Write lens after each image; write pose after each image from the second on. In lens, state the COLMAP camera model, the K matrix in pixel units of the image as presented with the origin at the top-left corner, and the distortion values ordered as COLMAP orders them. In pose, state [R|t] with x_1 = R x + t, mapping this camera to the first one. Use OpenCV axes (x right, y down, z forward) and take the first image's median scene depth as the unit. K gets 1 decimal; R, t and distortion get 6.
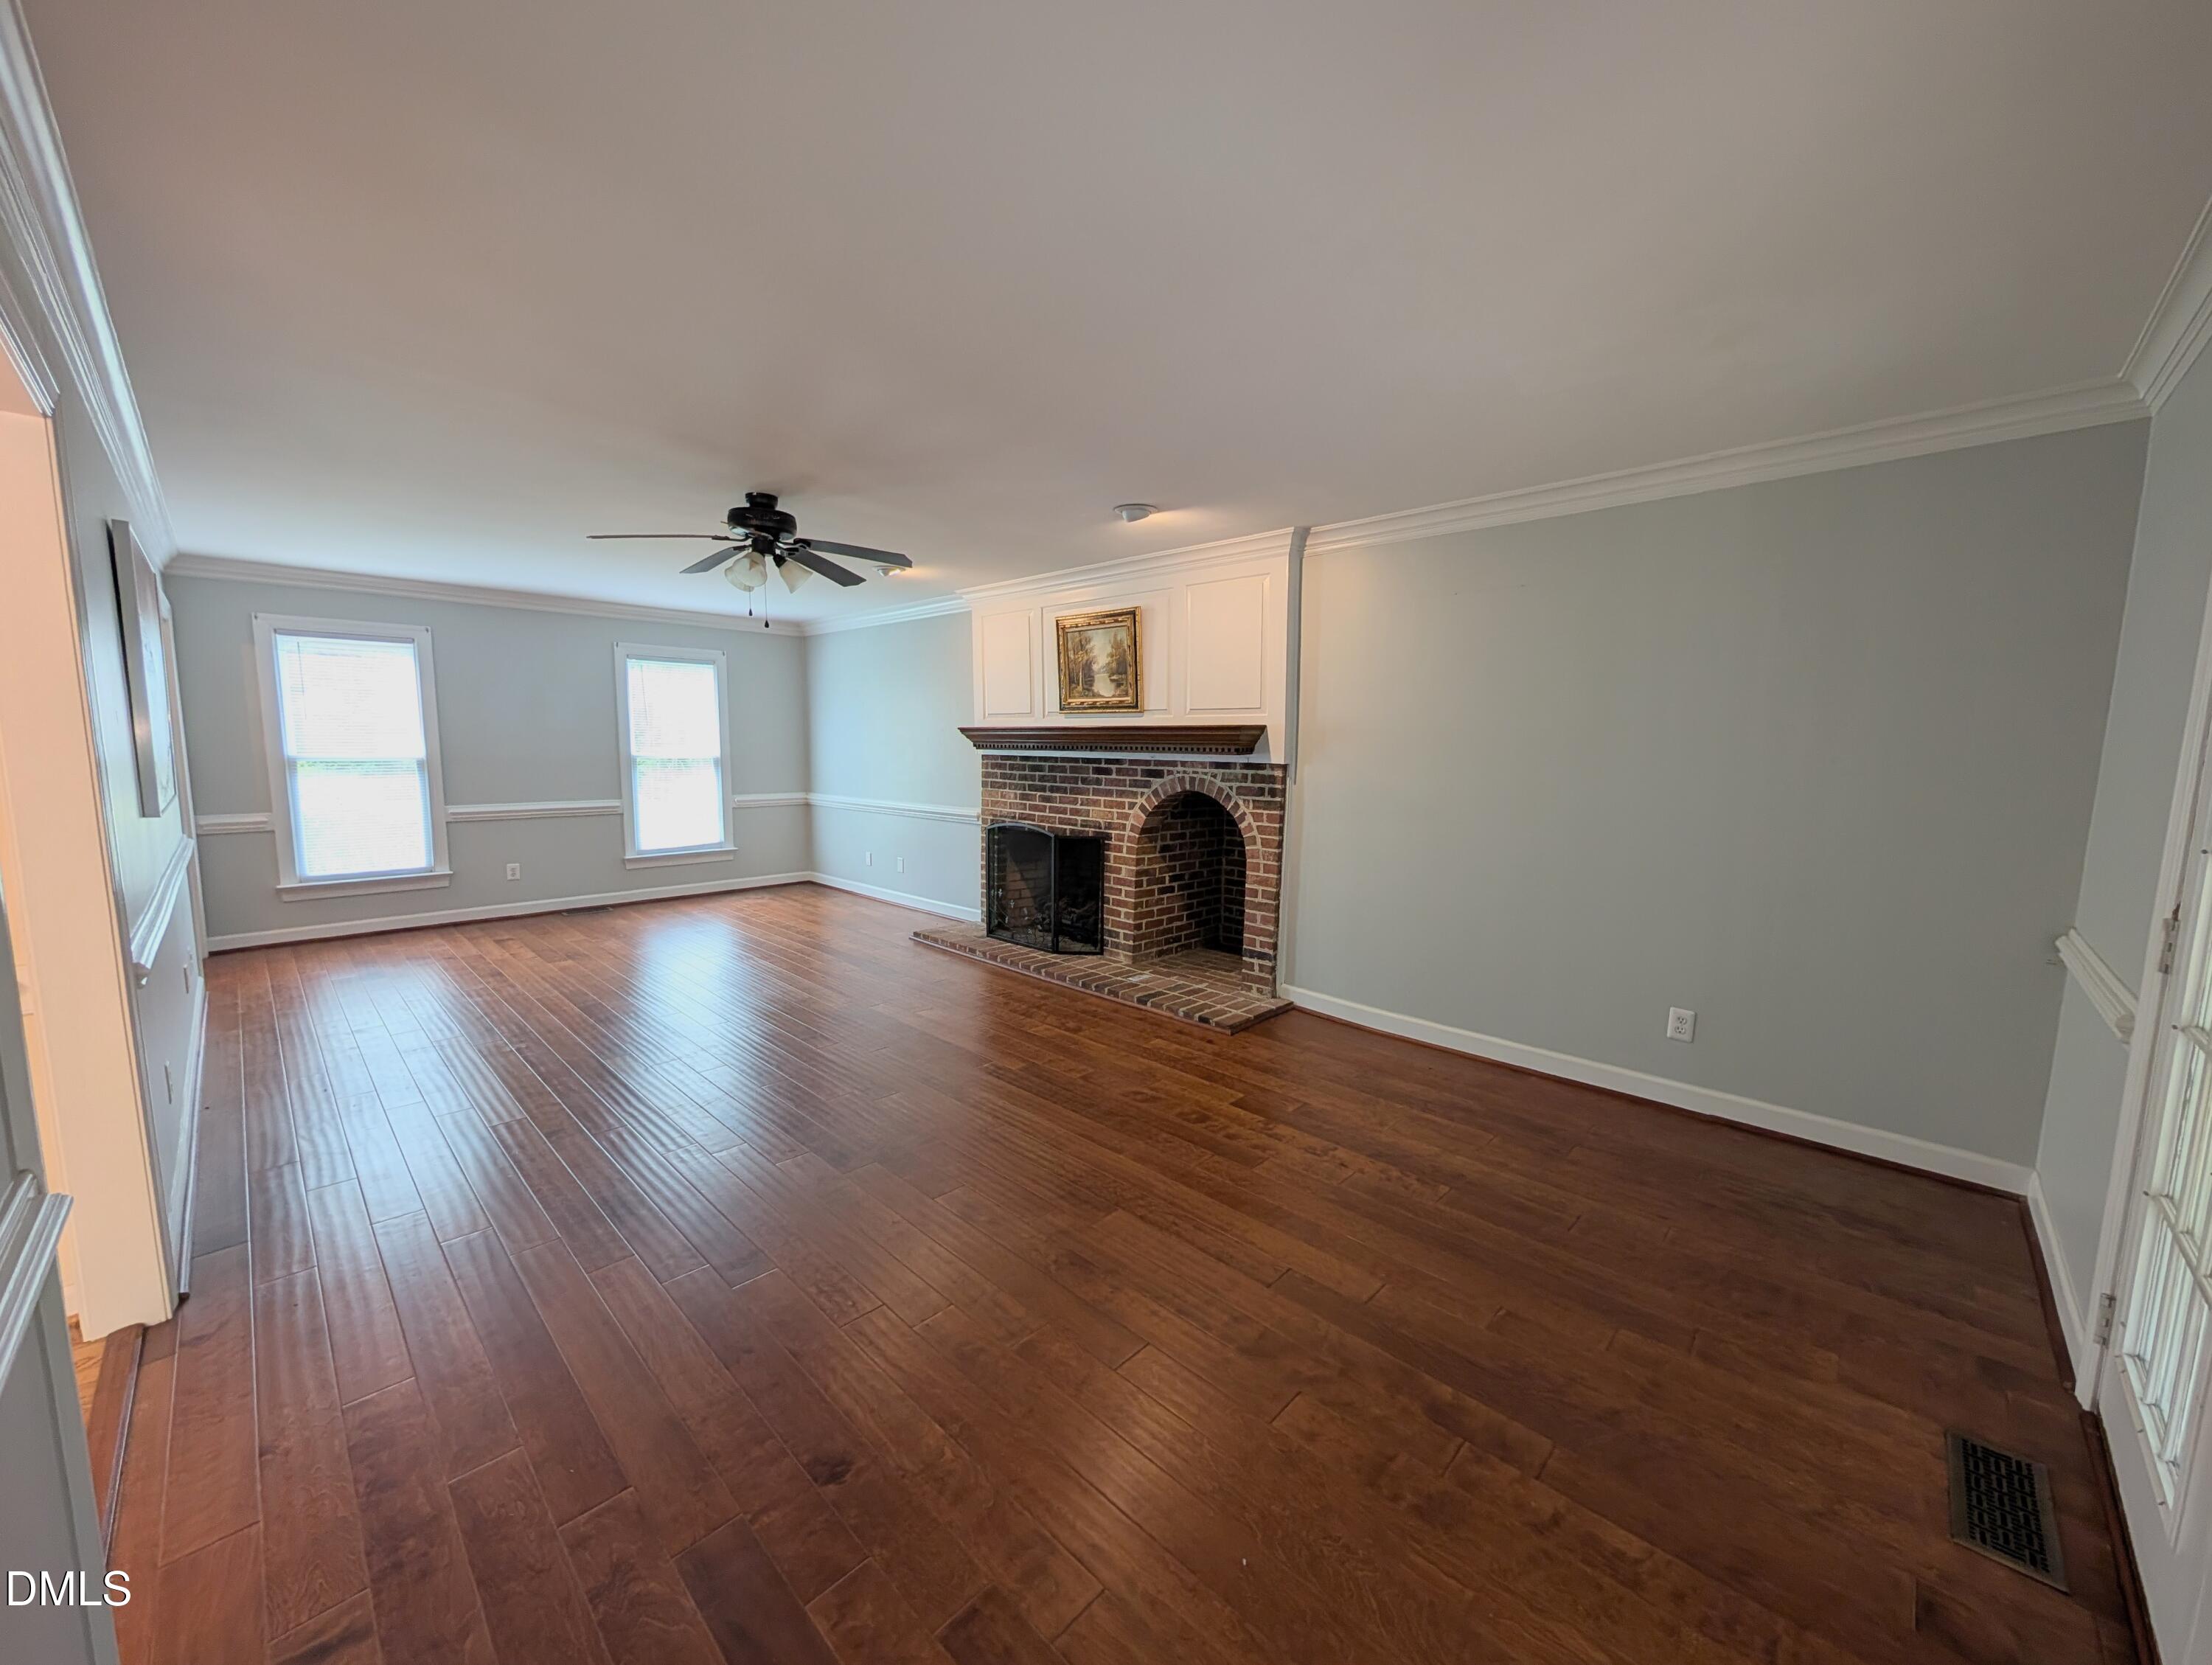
lens RADIAL K [[835.0, 0, 1107.7], [0, 835.0, 845.3], [0, 0, 1]] dist [-0.000630, 0.000059]
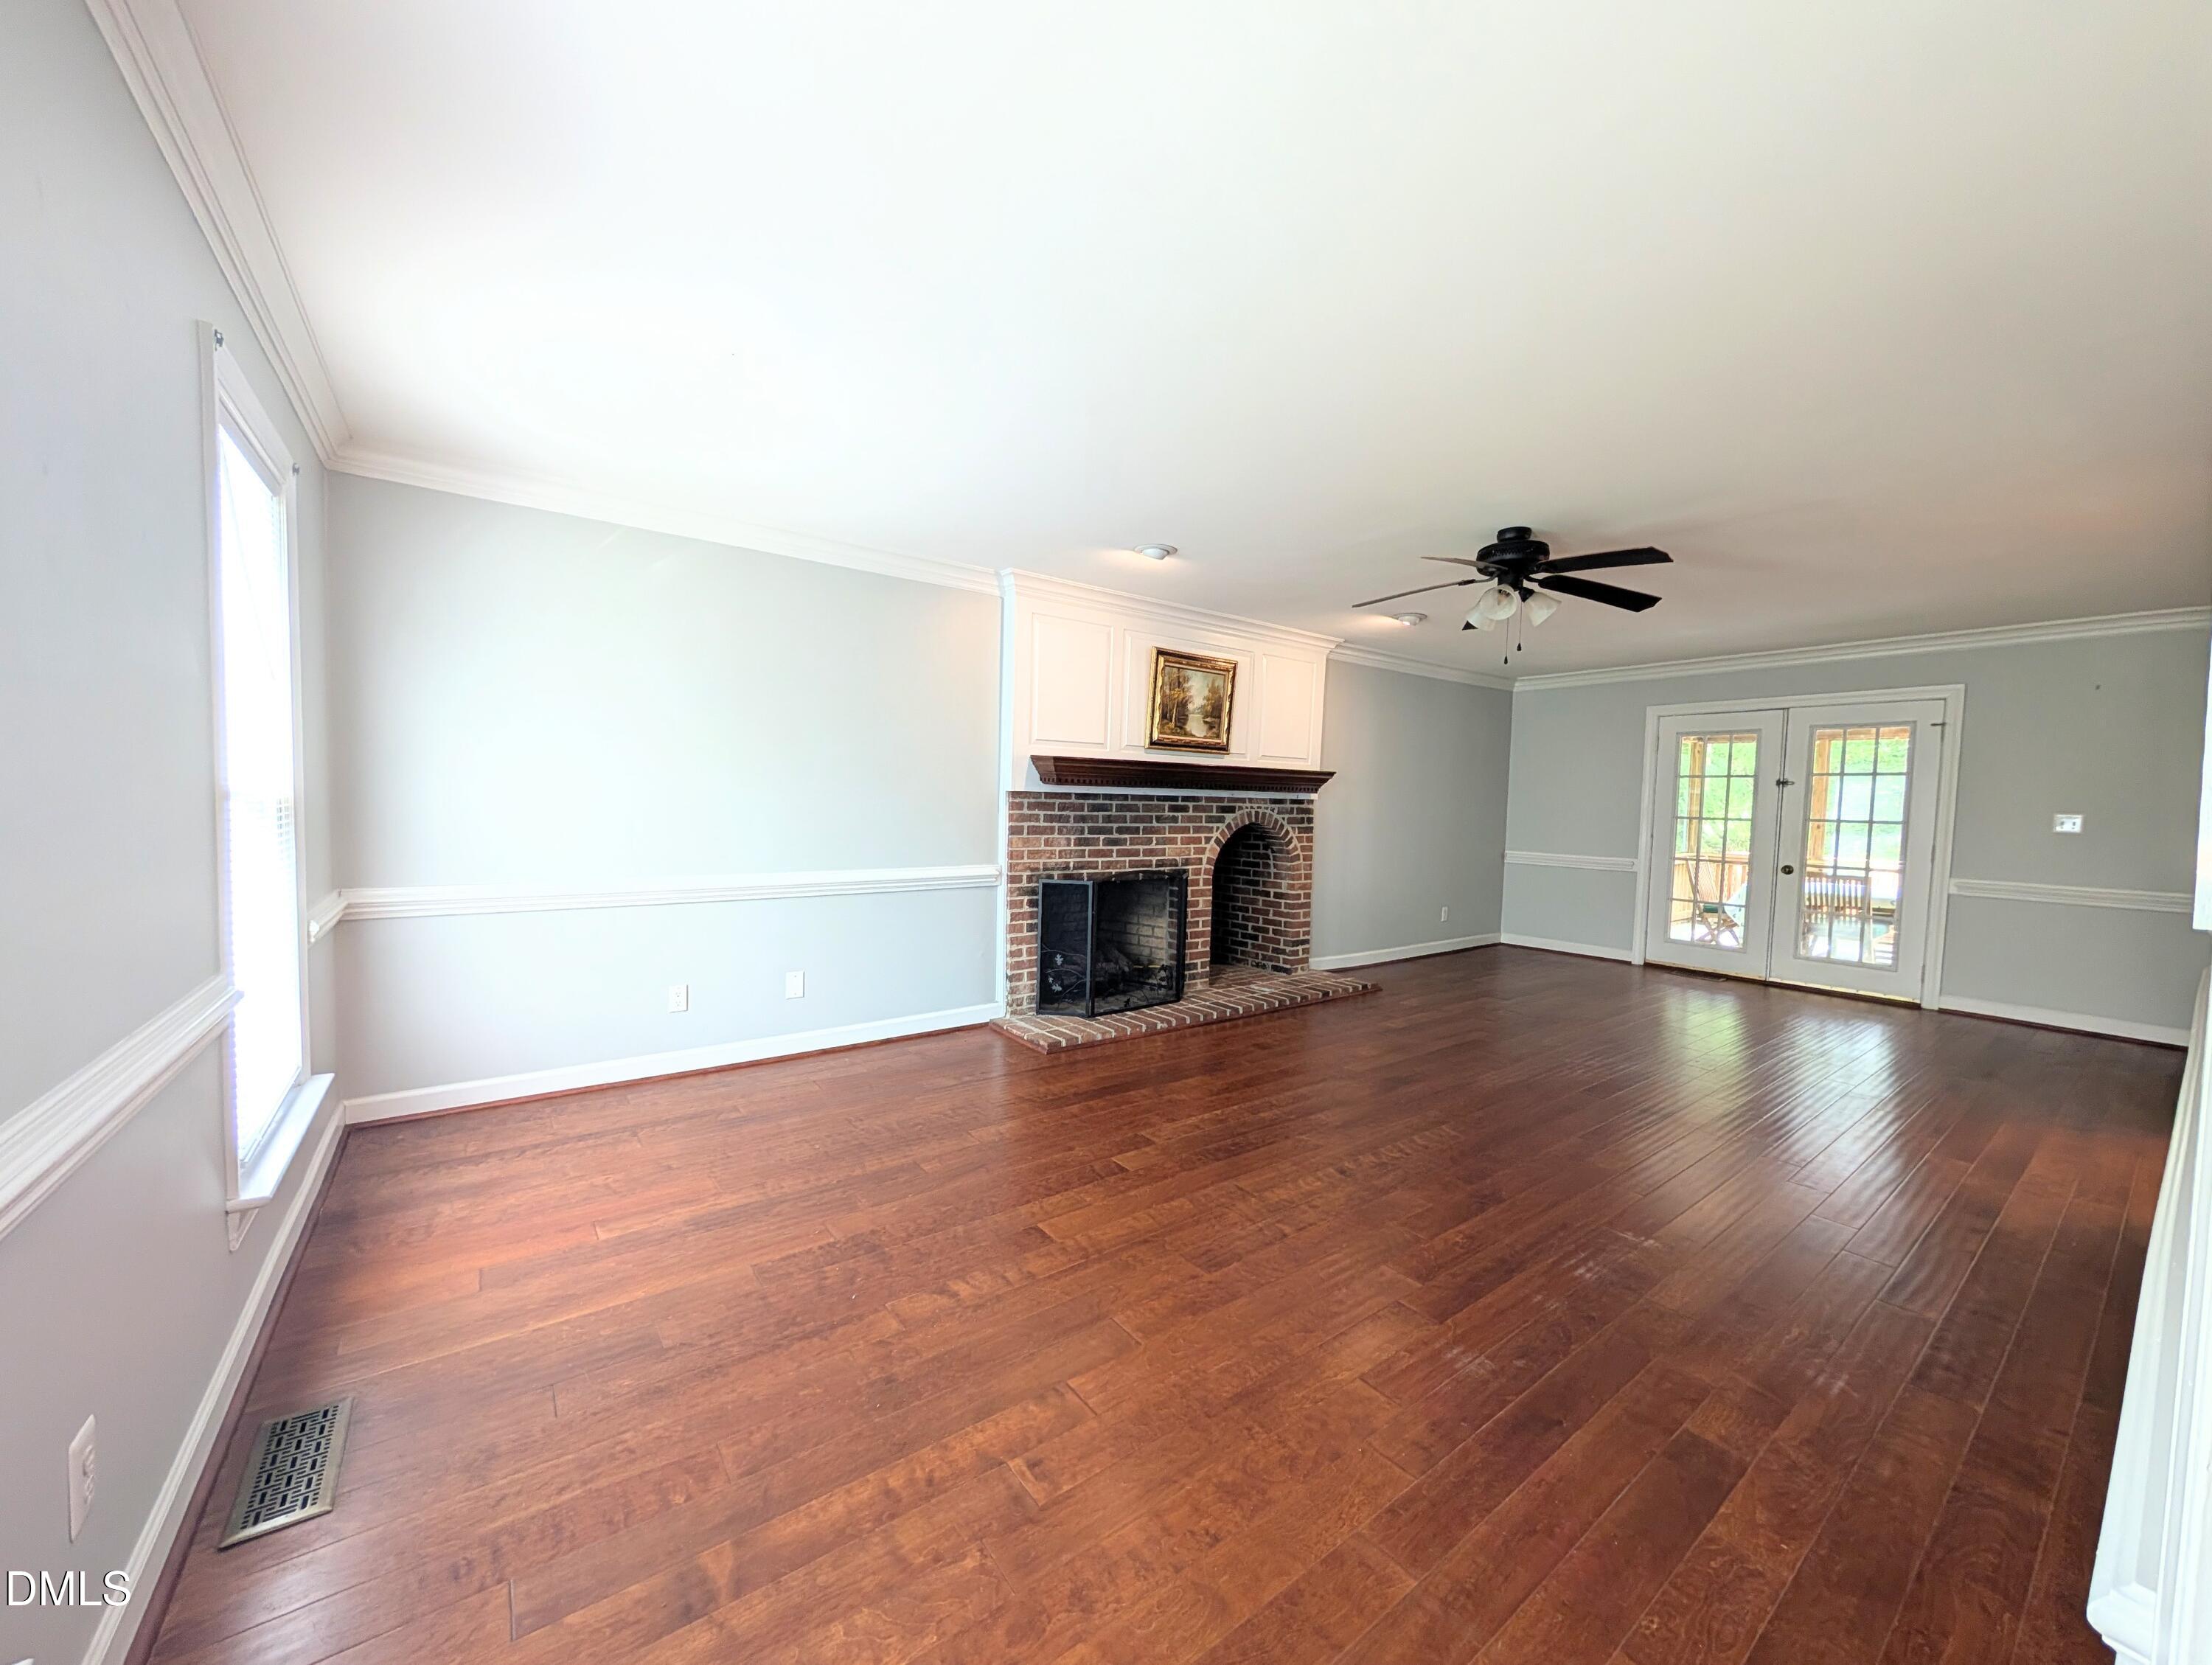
lens RADIAL K [[835.0, 0, 1107.7], [0, 835.0, 845.3], [0, 0, 1]] dist [-0.000630, 0.000059]
pose [[0.165165, -0.061677, 0.984336, -1.021017], [0.101084, 0.993845, 0.045312, -0.099753], [-0.981072, 0.092017, 0.170383, 0.921405]]
